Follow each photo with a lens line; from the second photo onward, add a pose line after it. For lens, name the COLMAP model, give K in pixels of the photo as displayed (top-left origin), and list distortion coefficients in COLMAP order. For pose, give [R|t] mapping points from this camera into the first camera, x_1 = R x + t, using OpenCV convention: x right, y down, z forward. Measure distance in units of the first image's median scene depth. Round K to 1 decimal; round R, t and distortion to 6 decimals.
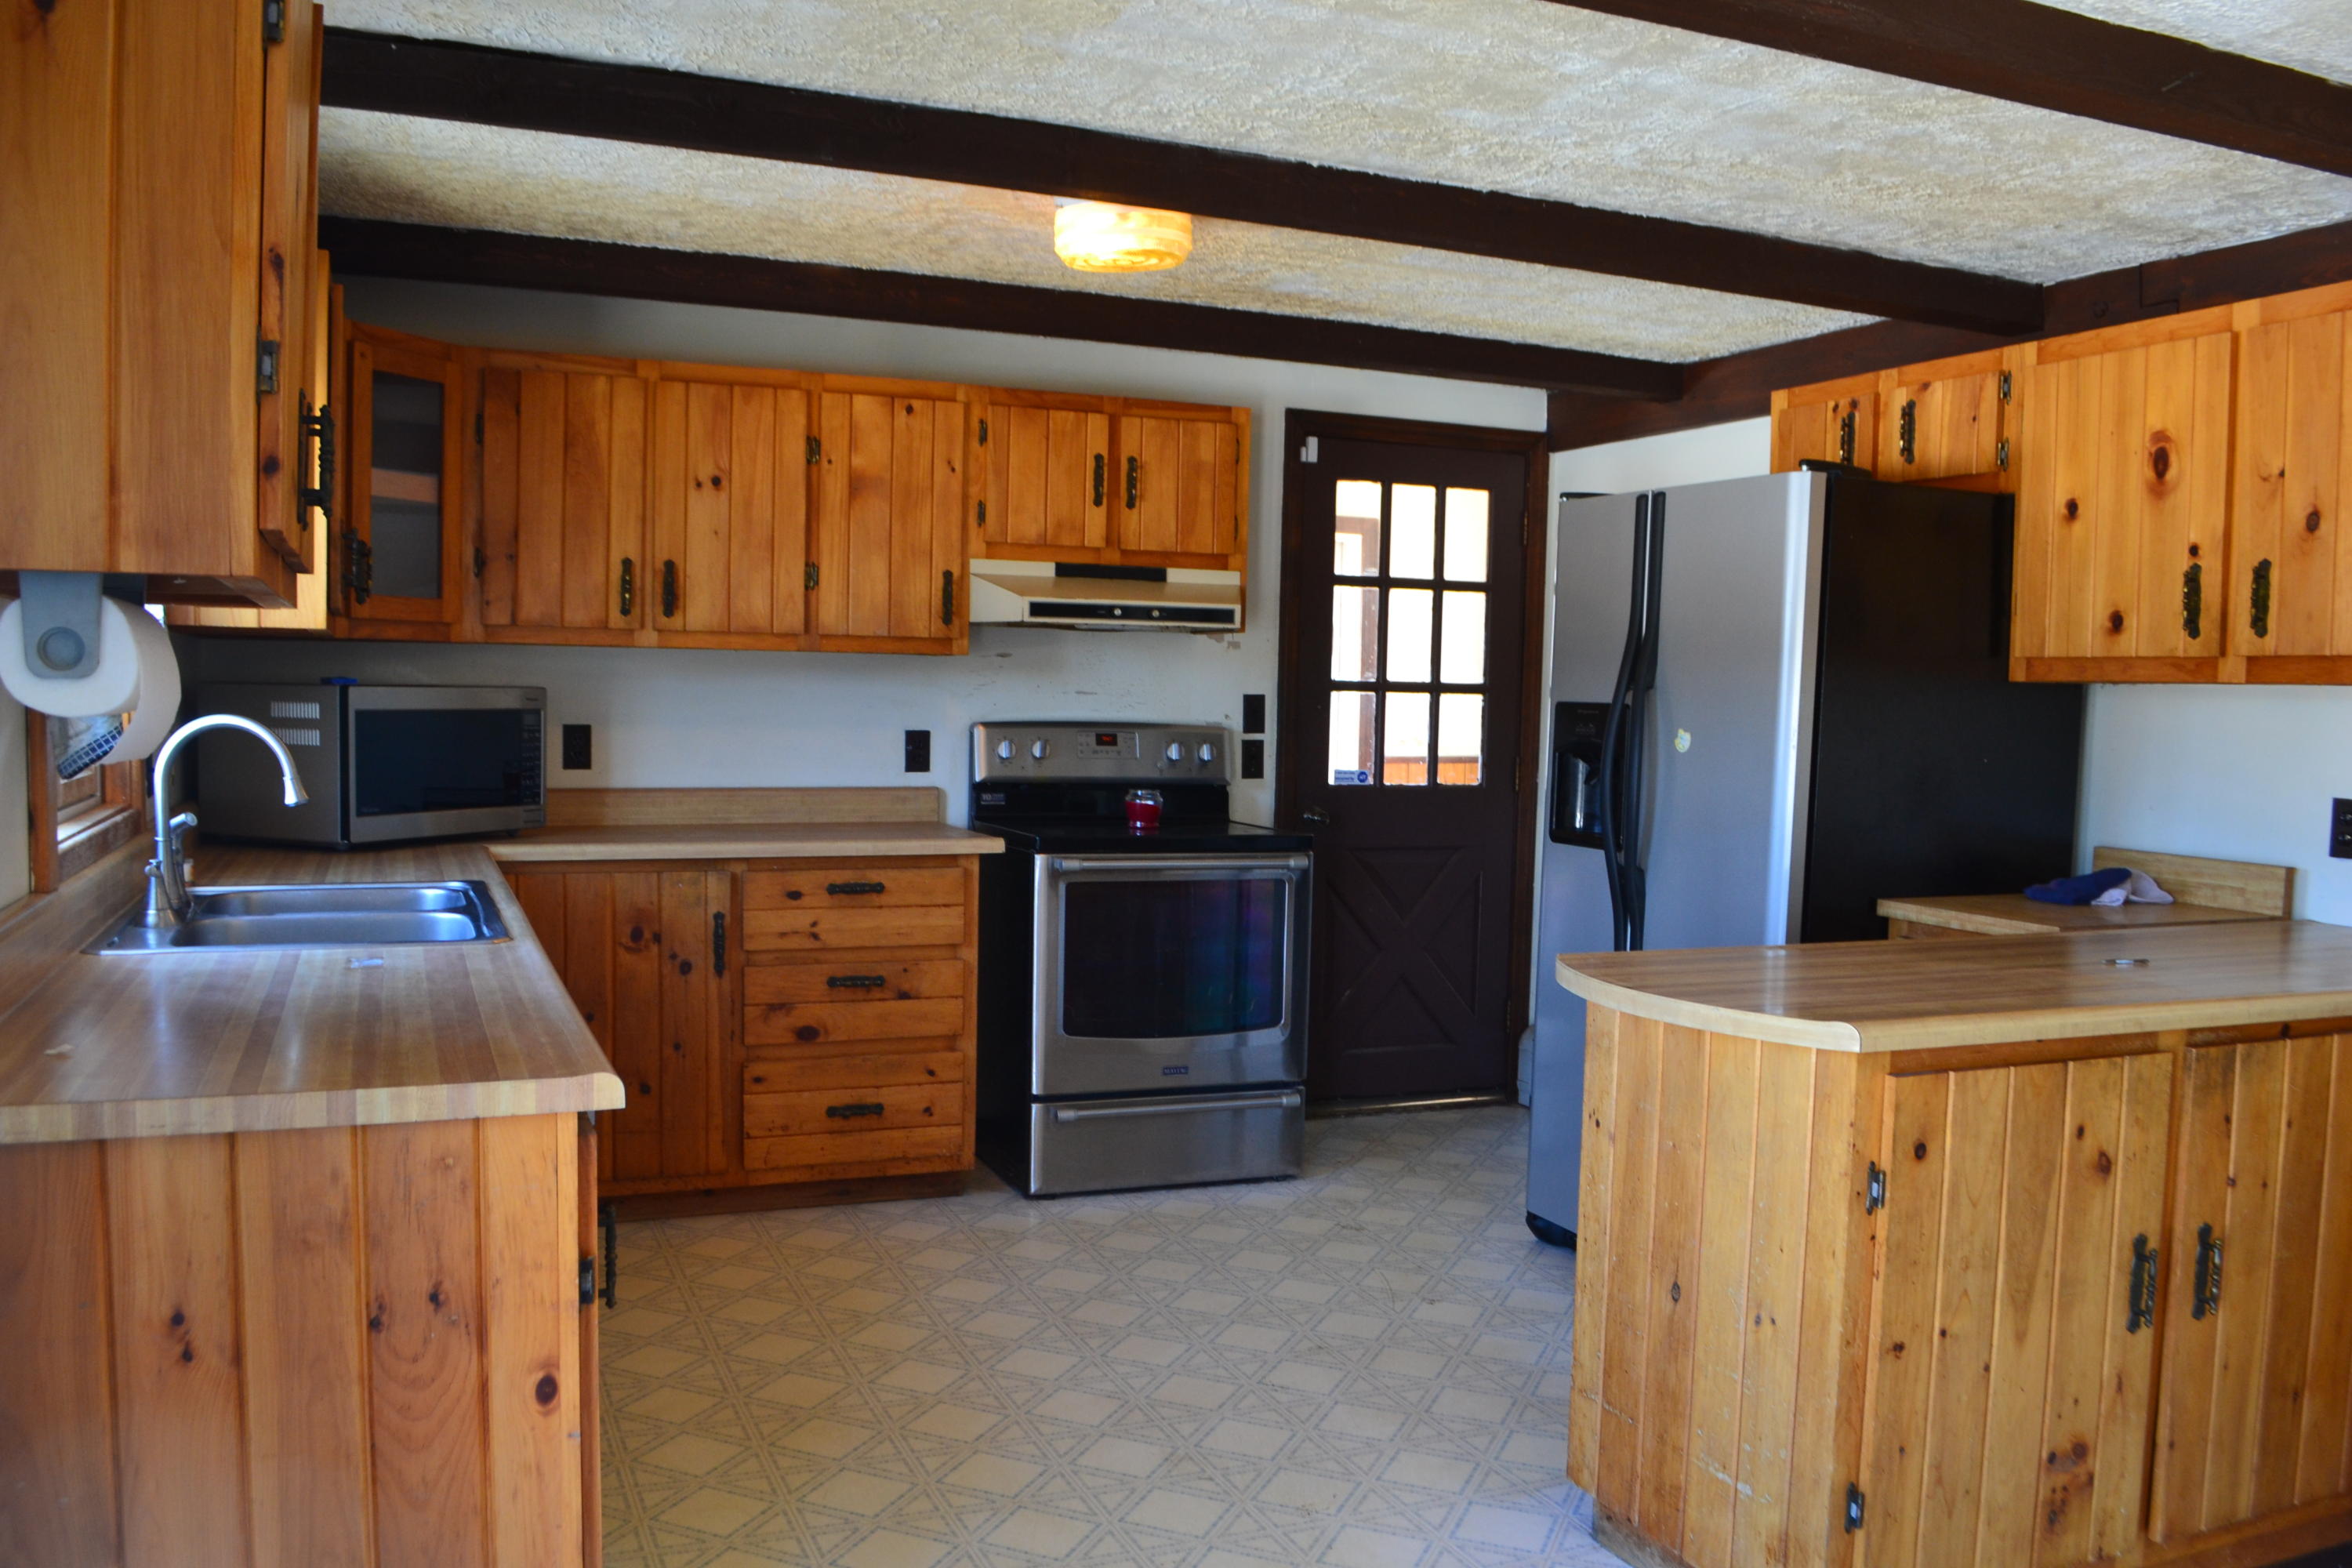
lens RADIAL K [[1891.0, 0, 1202.0], [0, 1891.0, 841.1], [0, 0, 1]] dist [-0.087122, 0.014654]
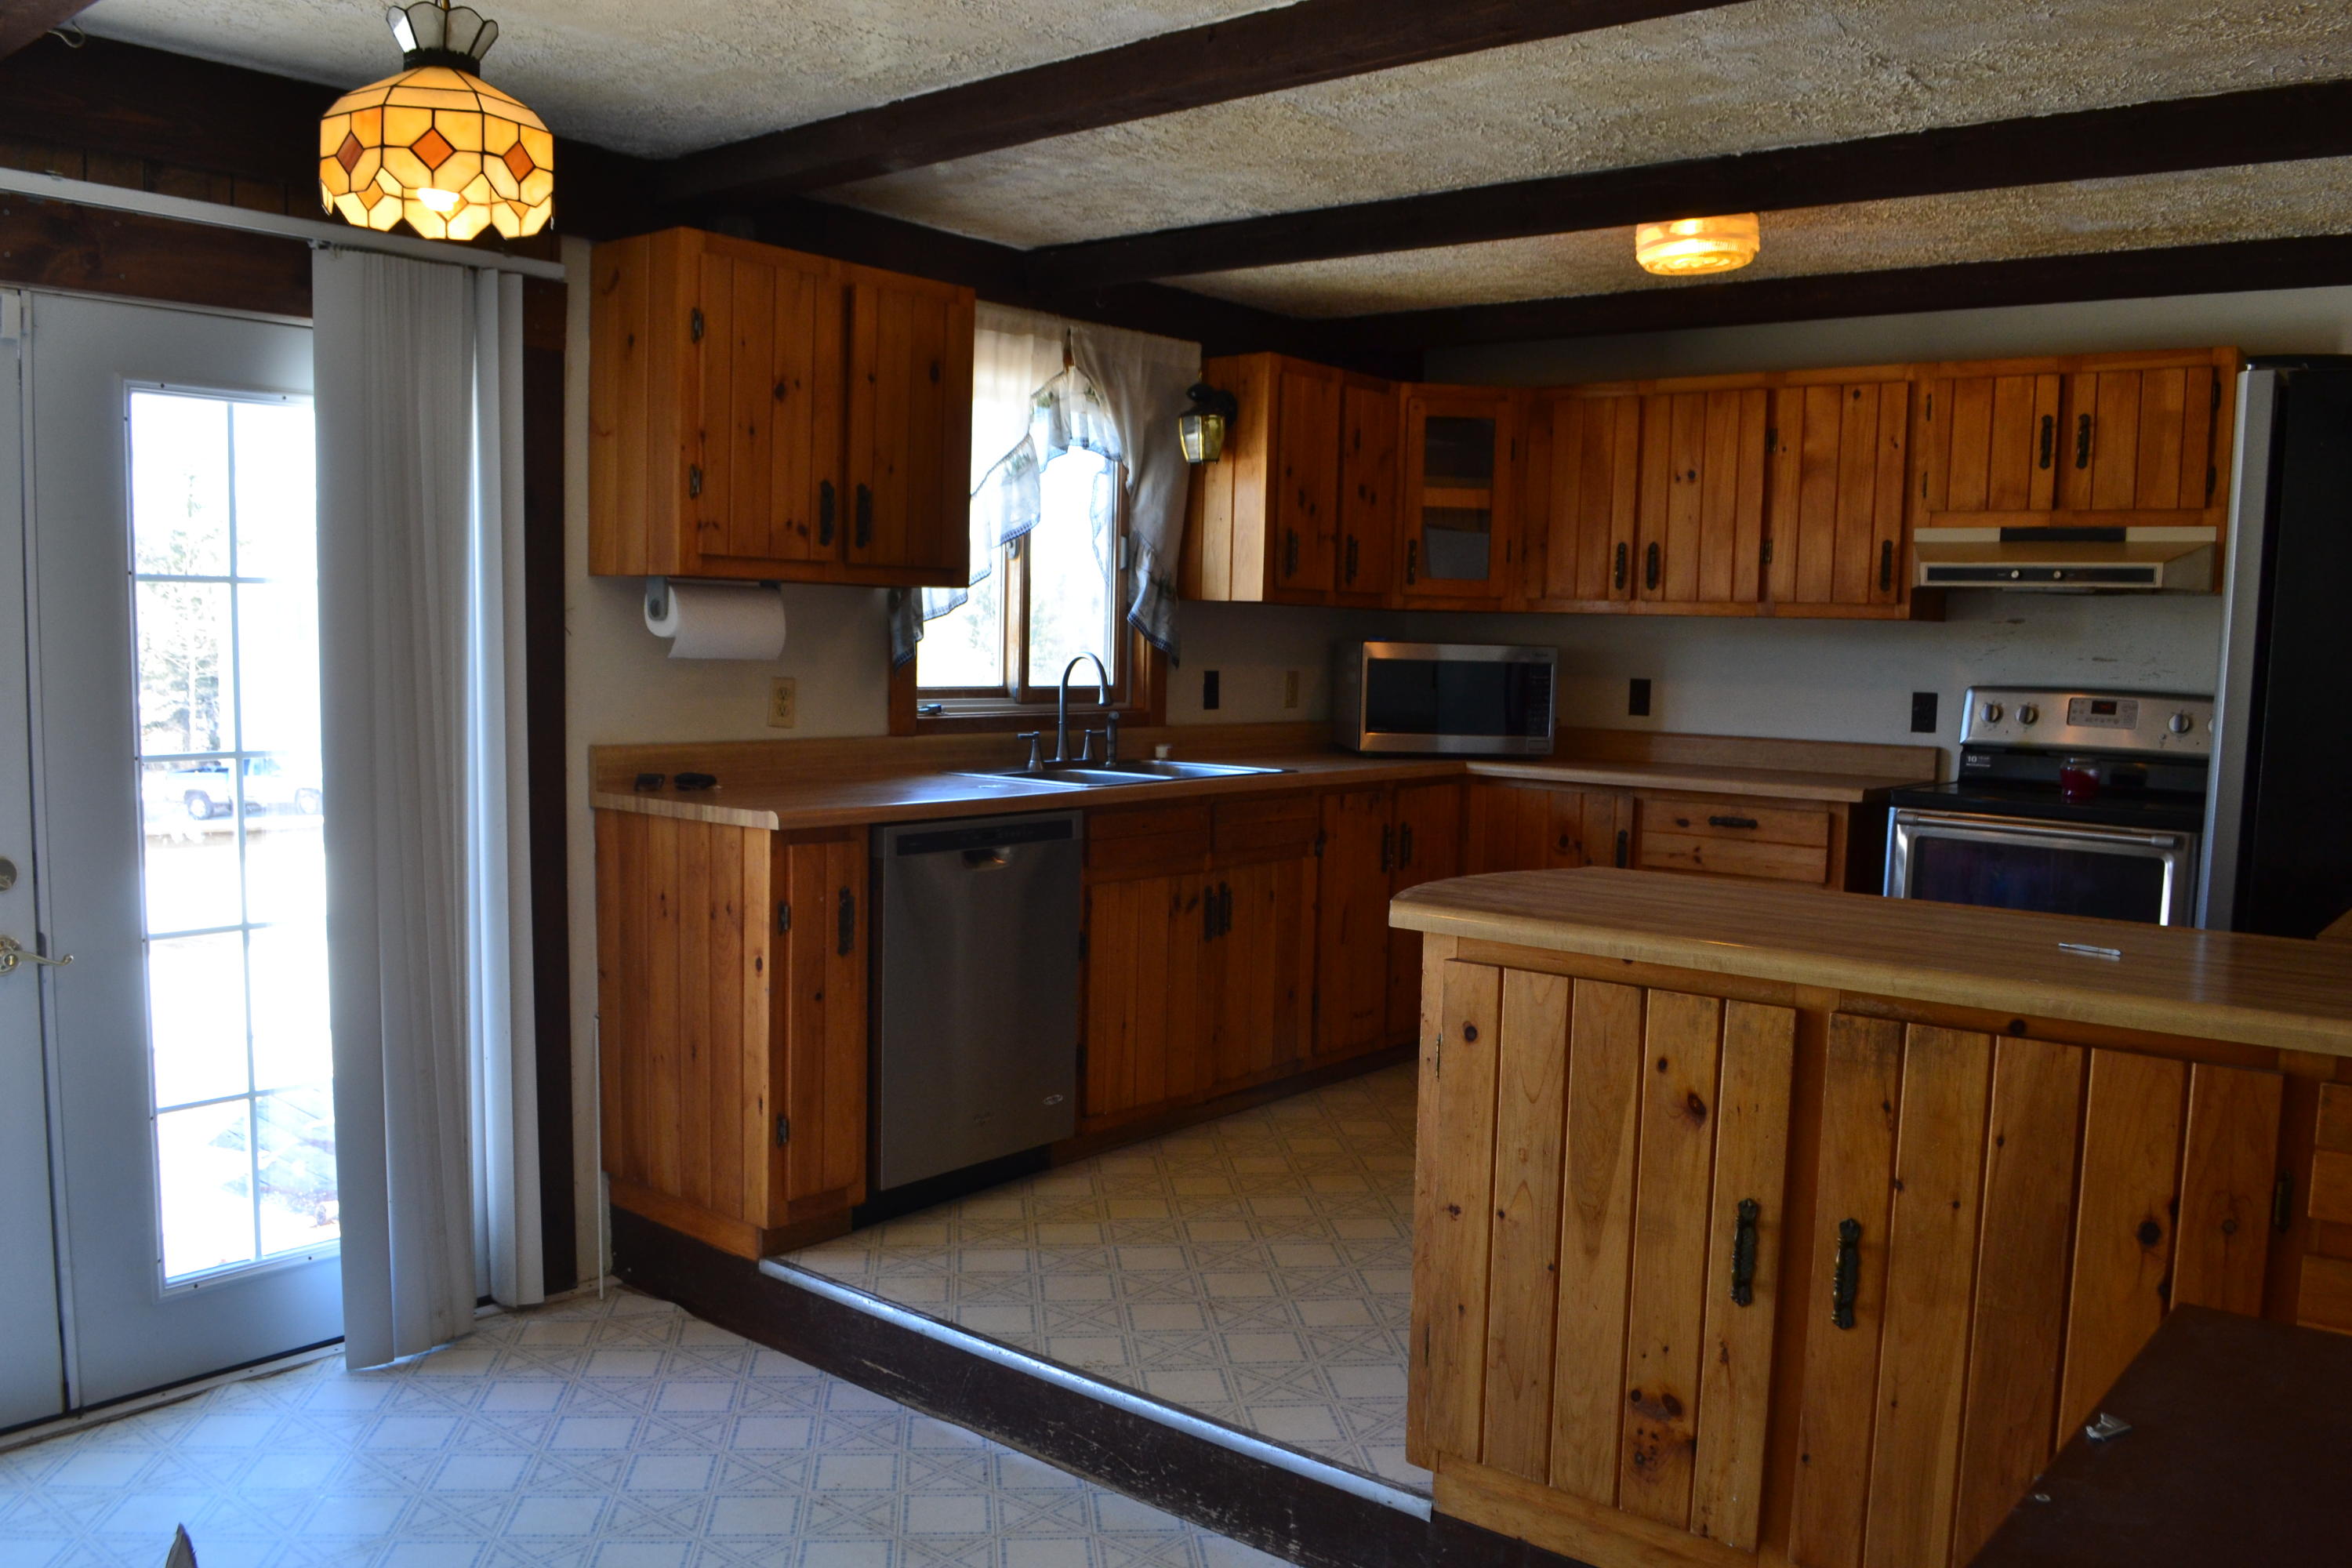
lens RADIAL K [[1891.0, 0, 1202.0], [0, 1891.0, 841.1], [0, 0, 1]] dist [-0.087122, 0.014654]
pose [[0.472873, 0.083993, -0.877118, 0.663219], [-0.083364, 0.995246, 0.050362, 0.005905], [0.877178, 0.049305, 0.477627, 0.169921]]
